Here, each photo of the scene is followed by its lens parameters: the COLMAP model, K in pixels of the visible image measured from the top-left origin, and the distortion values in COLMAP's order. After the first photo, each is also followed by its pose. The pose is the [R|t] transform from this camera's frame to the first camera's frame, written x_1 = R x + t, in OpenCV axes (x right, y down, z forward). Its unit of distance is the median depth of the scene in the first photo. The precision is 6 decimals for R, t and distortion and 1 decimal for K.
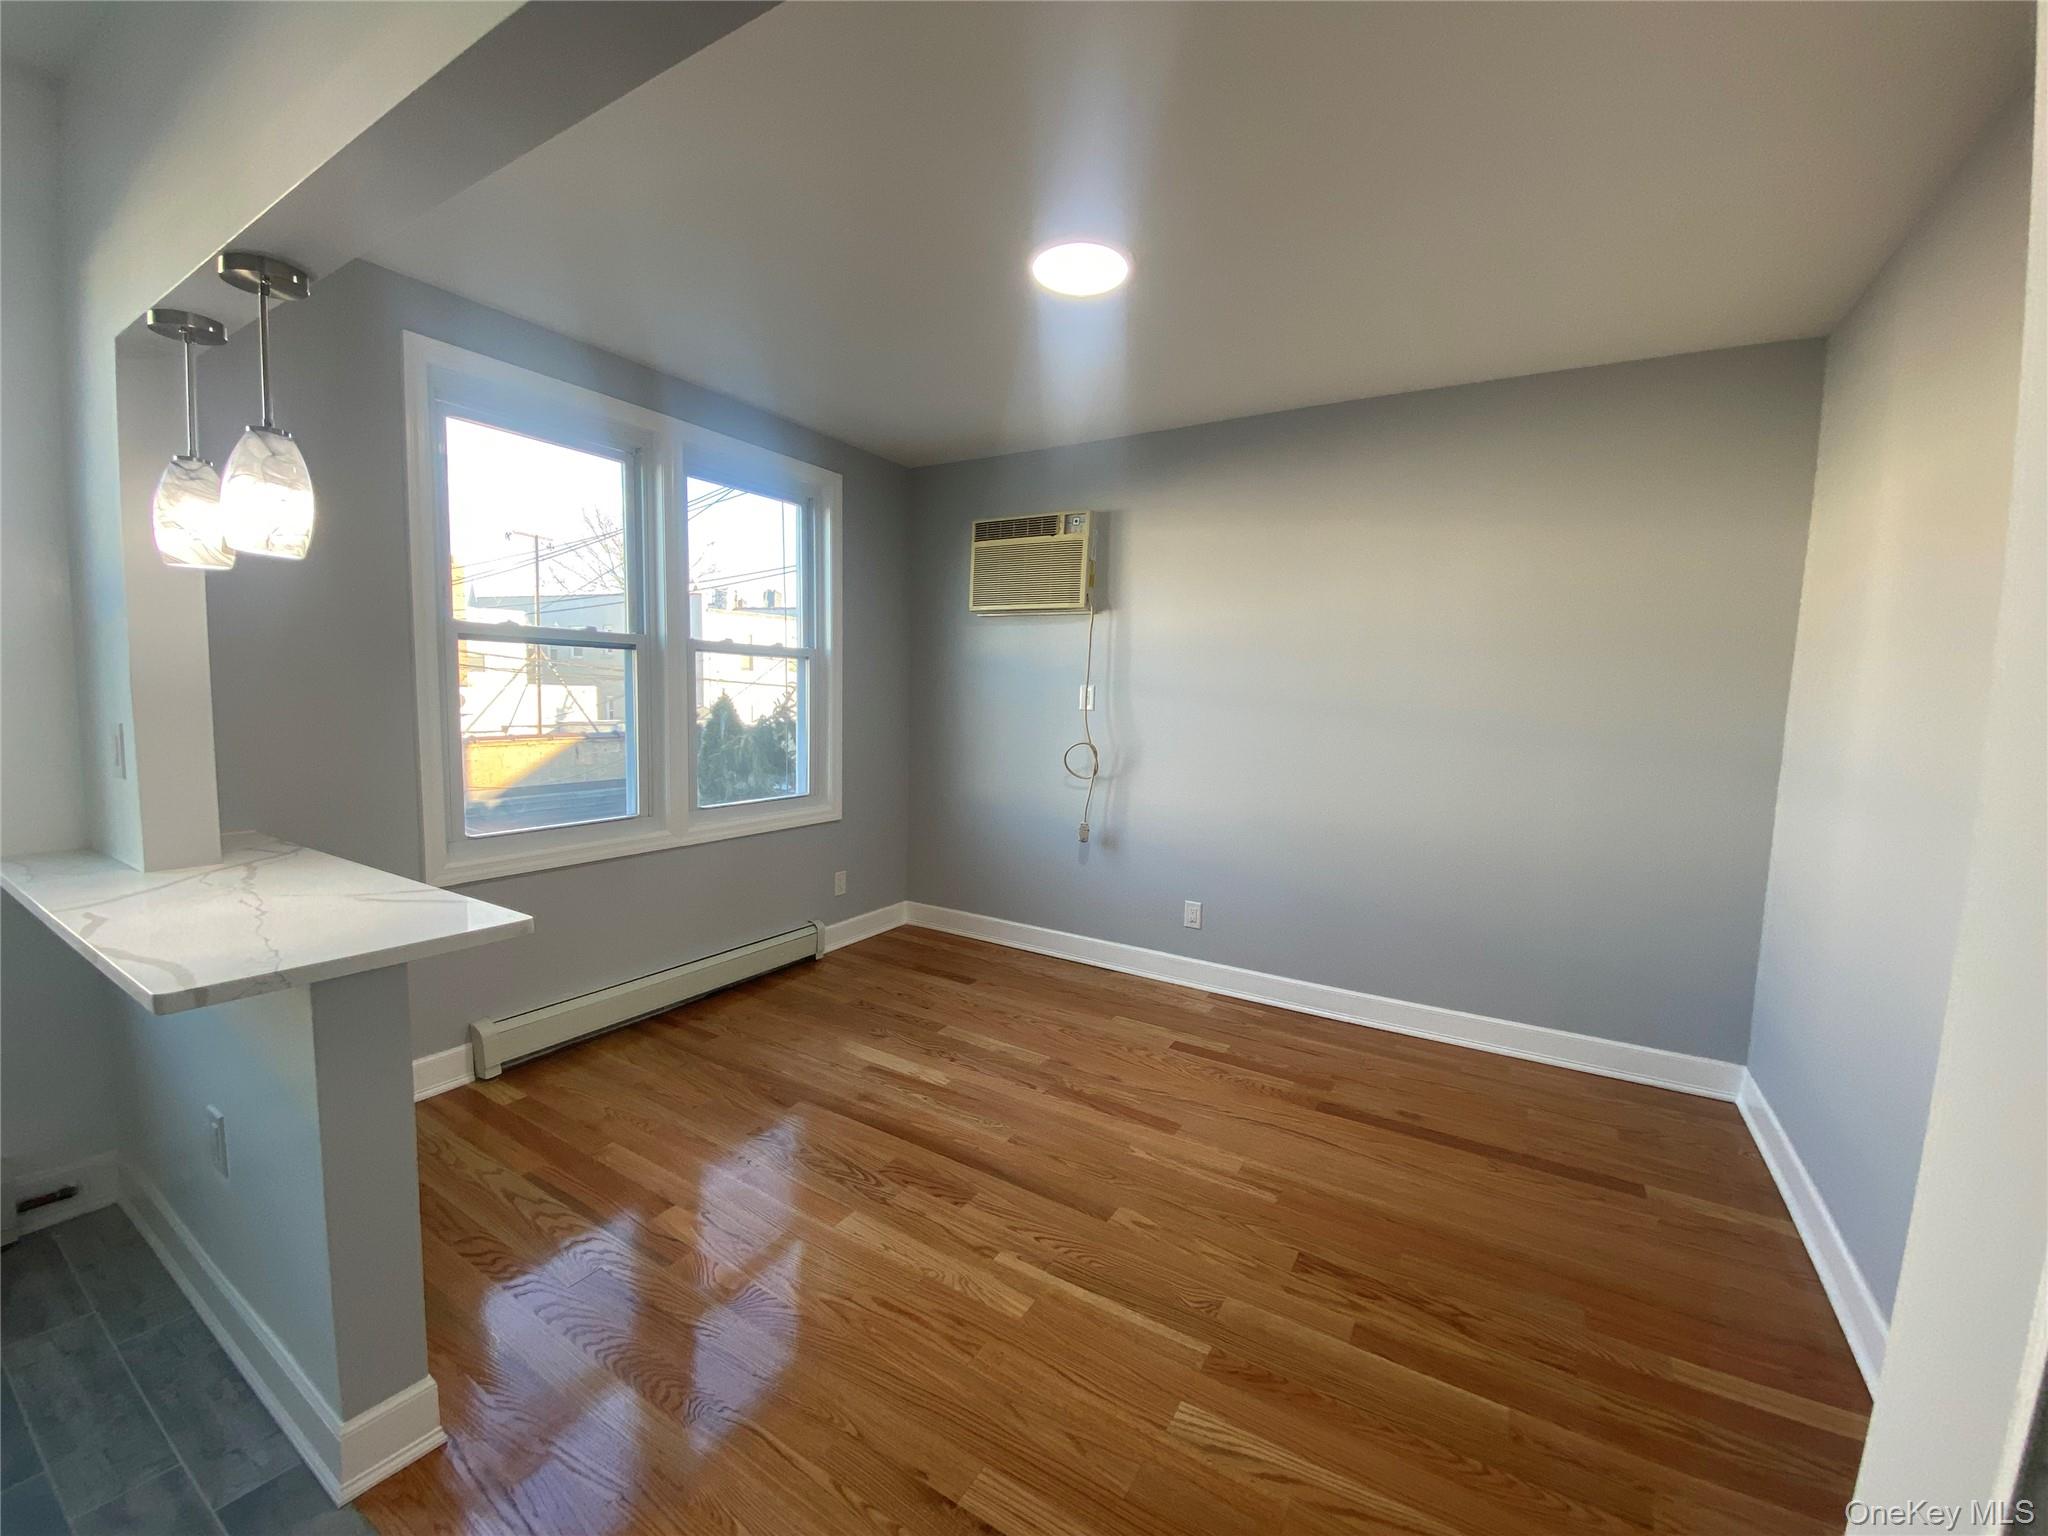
lens RADIAL K [[821.9, 0, 1024.9], [0, 821.9, 773.6], [0, 0, 1]] dist [0.035997, -0.025771]
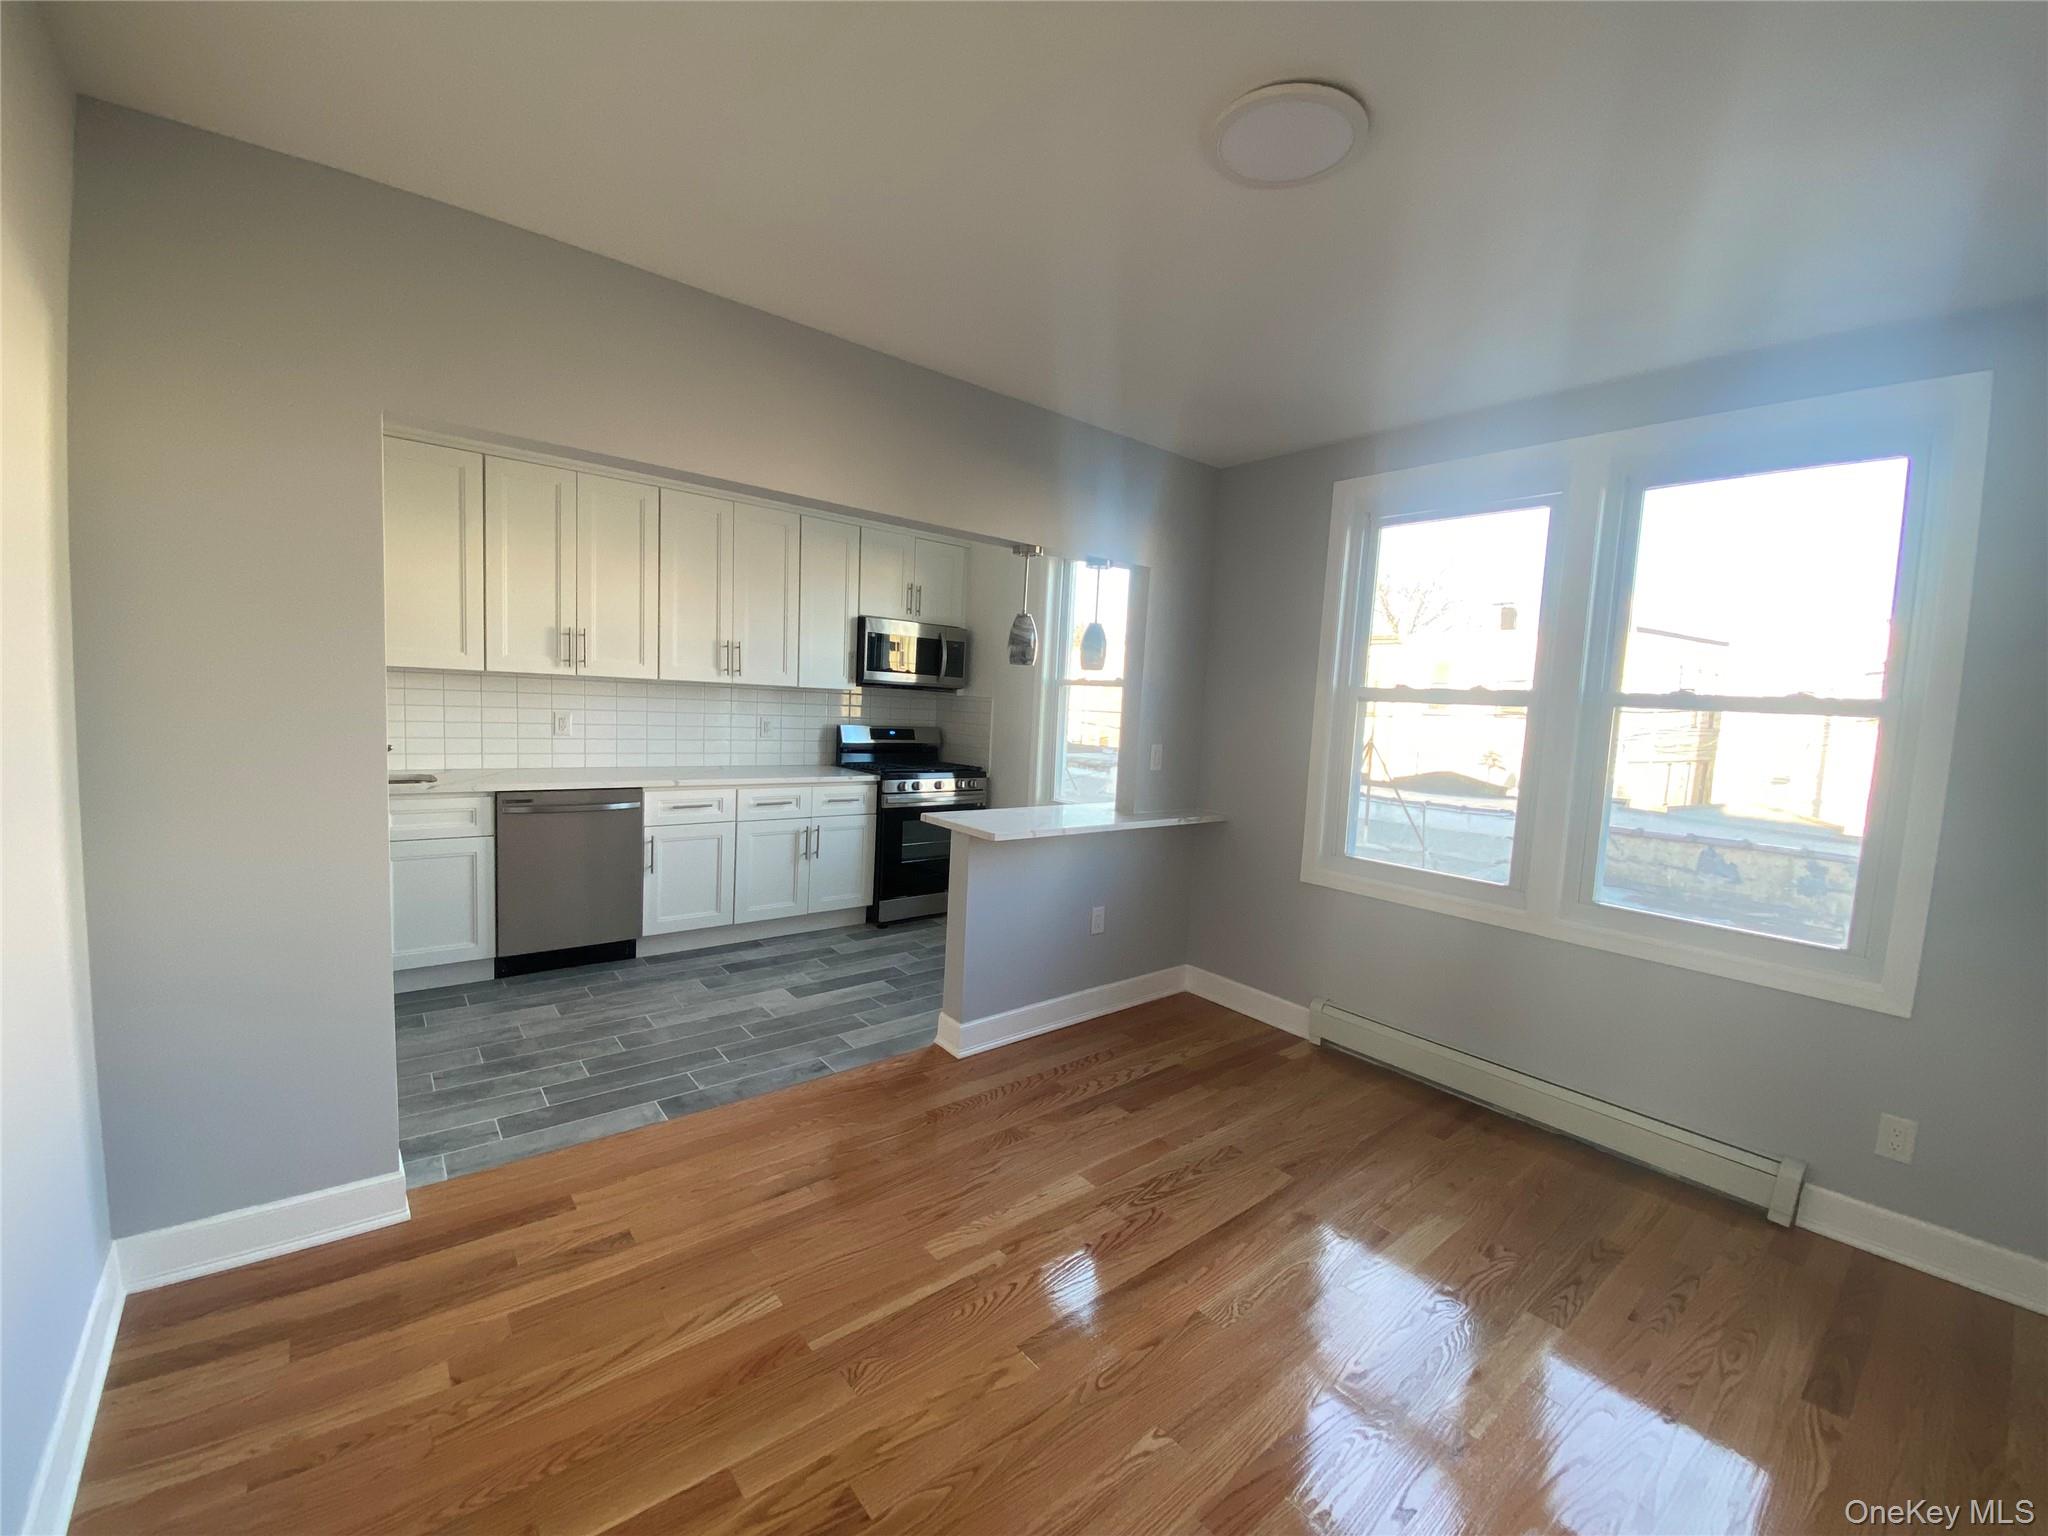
lens RADIAL K [[821.9, 0, 1024.9], [0, 821.9, 773.6], [0, 0, 1]] dist [0.035997, -0.025771]
pose [[-0.317286, 0.044106, -0.947304, 0.843353], [-0.153812, 0.983298, 0.097299, -0.119434], [0.935773, 0.176579, -0.305202, 1.115008]]
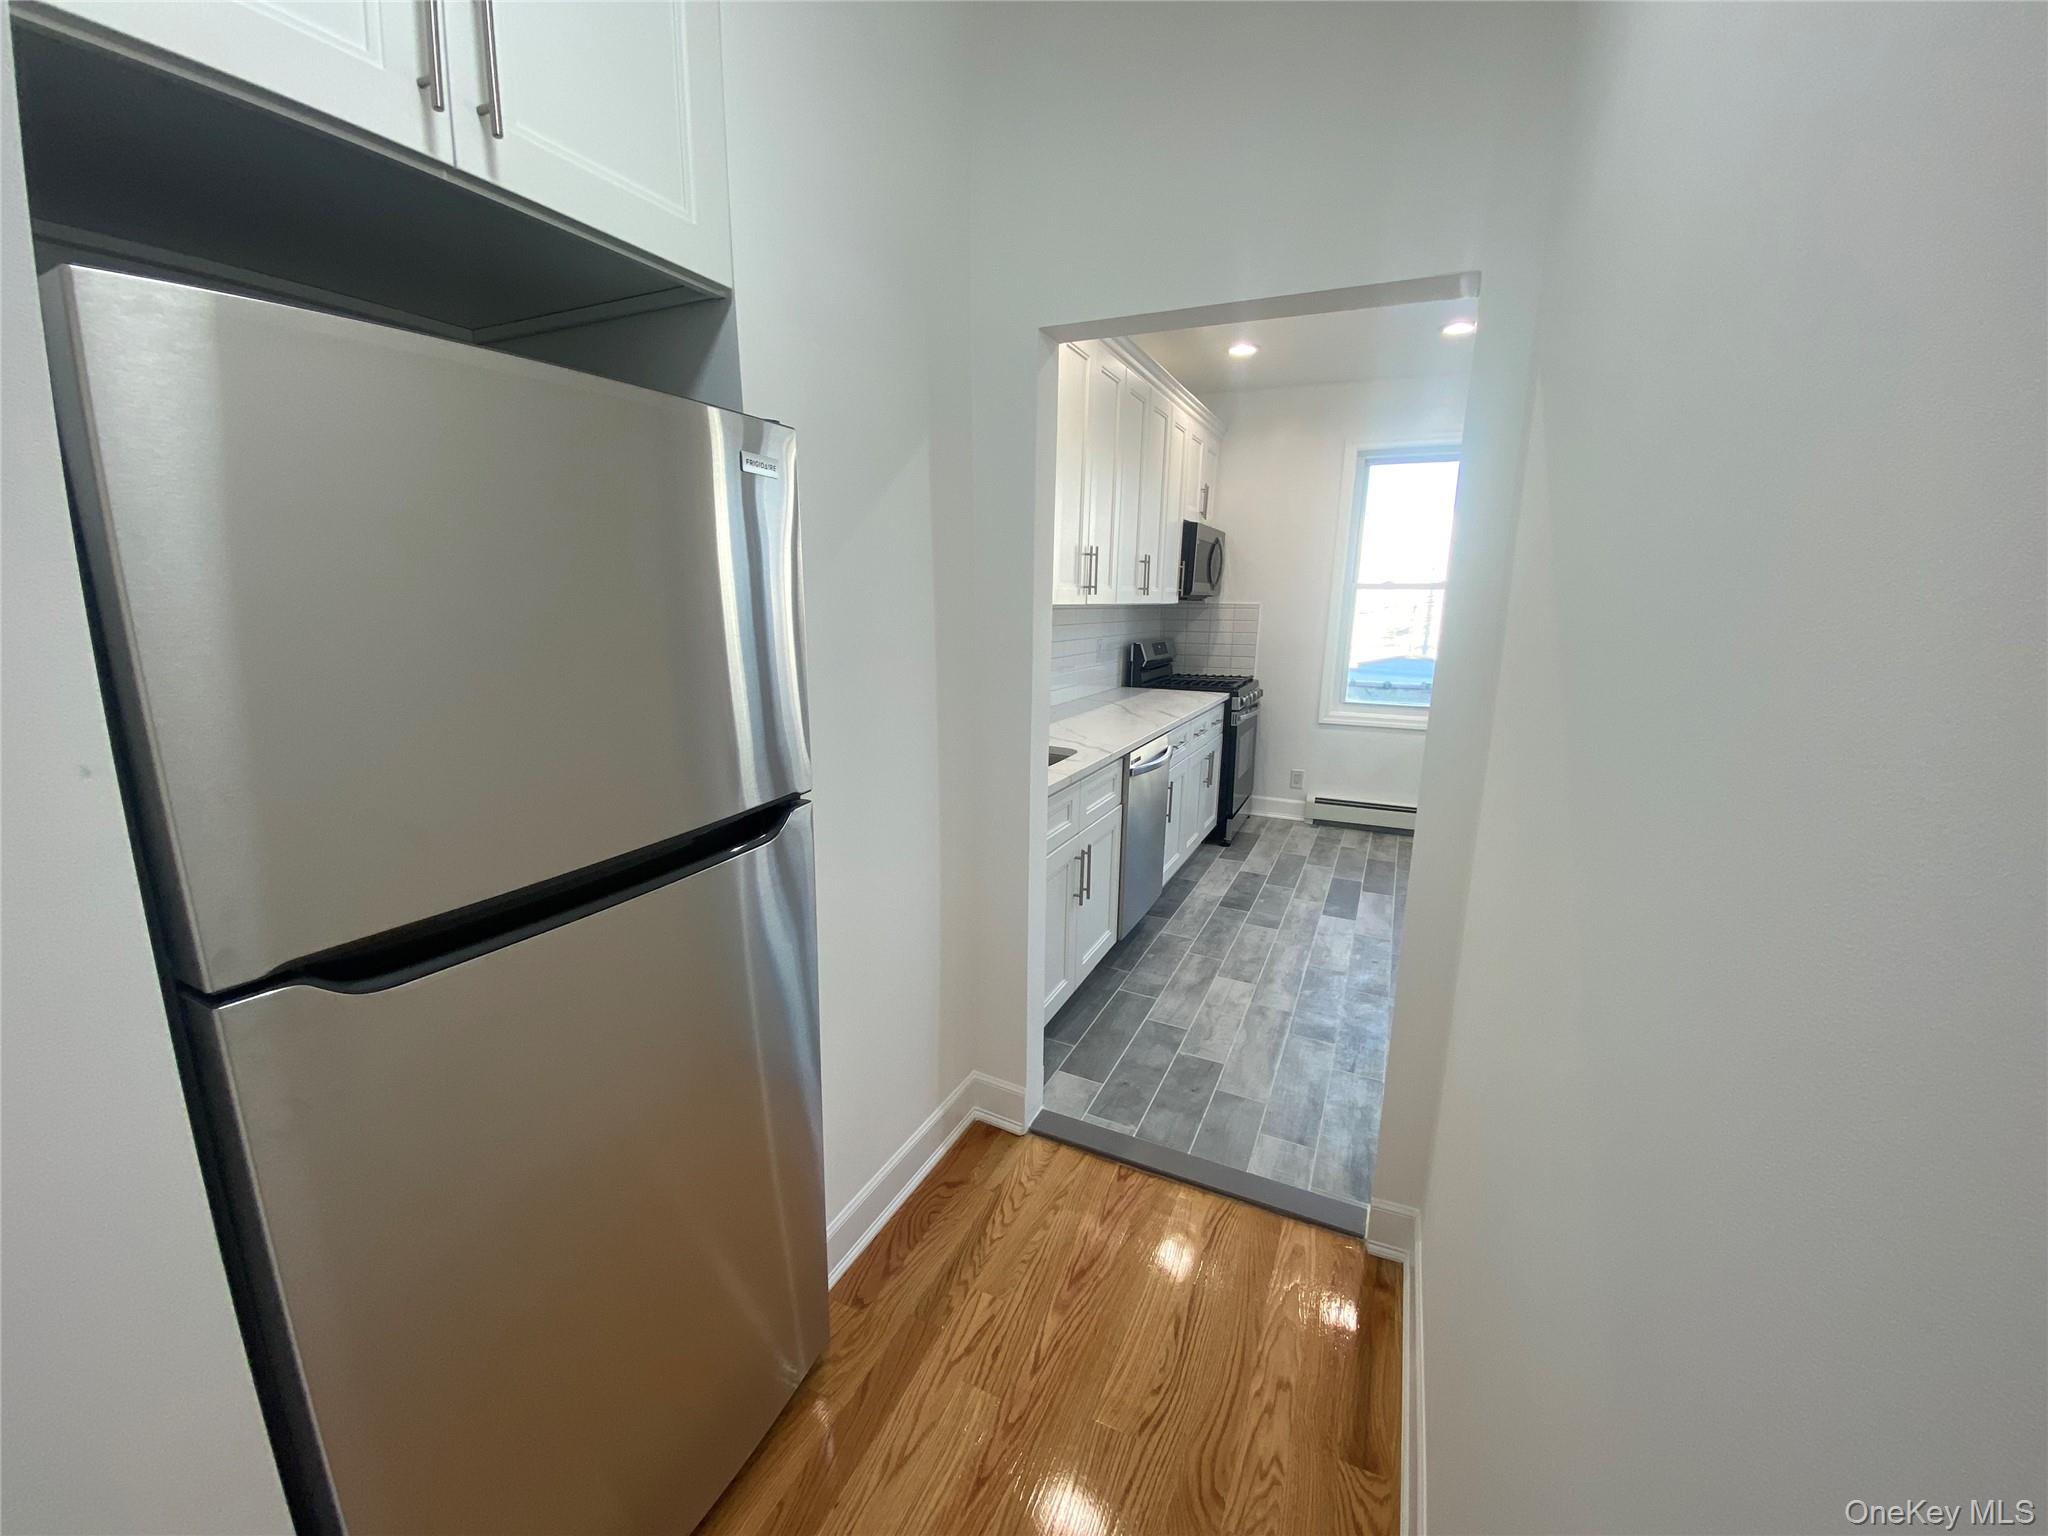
lens RADIAL K [[820.9, 0, 1017.5], [0, 820.9, 769.9], [0, 0, 1]] dist [0.054150, -0.043105]
pose [[0.125402, 0.178894, -0.975844, 0.932226], [-0.109753, 0.980073, 0.165565, 0.055236], [0.986016, 0.086340, 0.142537, -0.680271]]
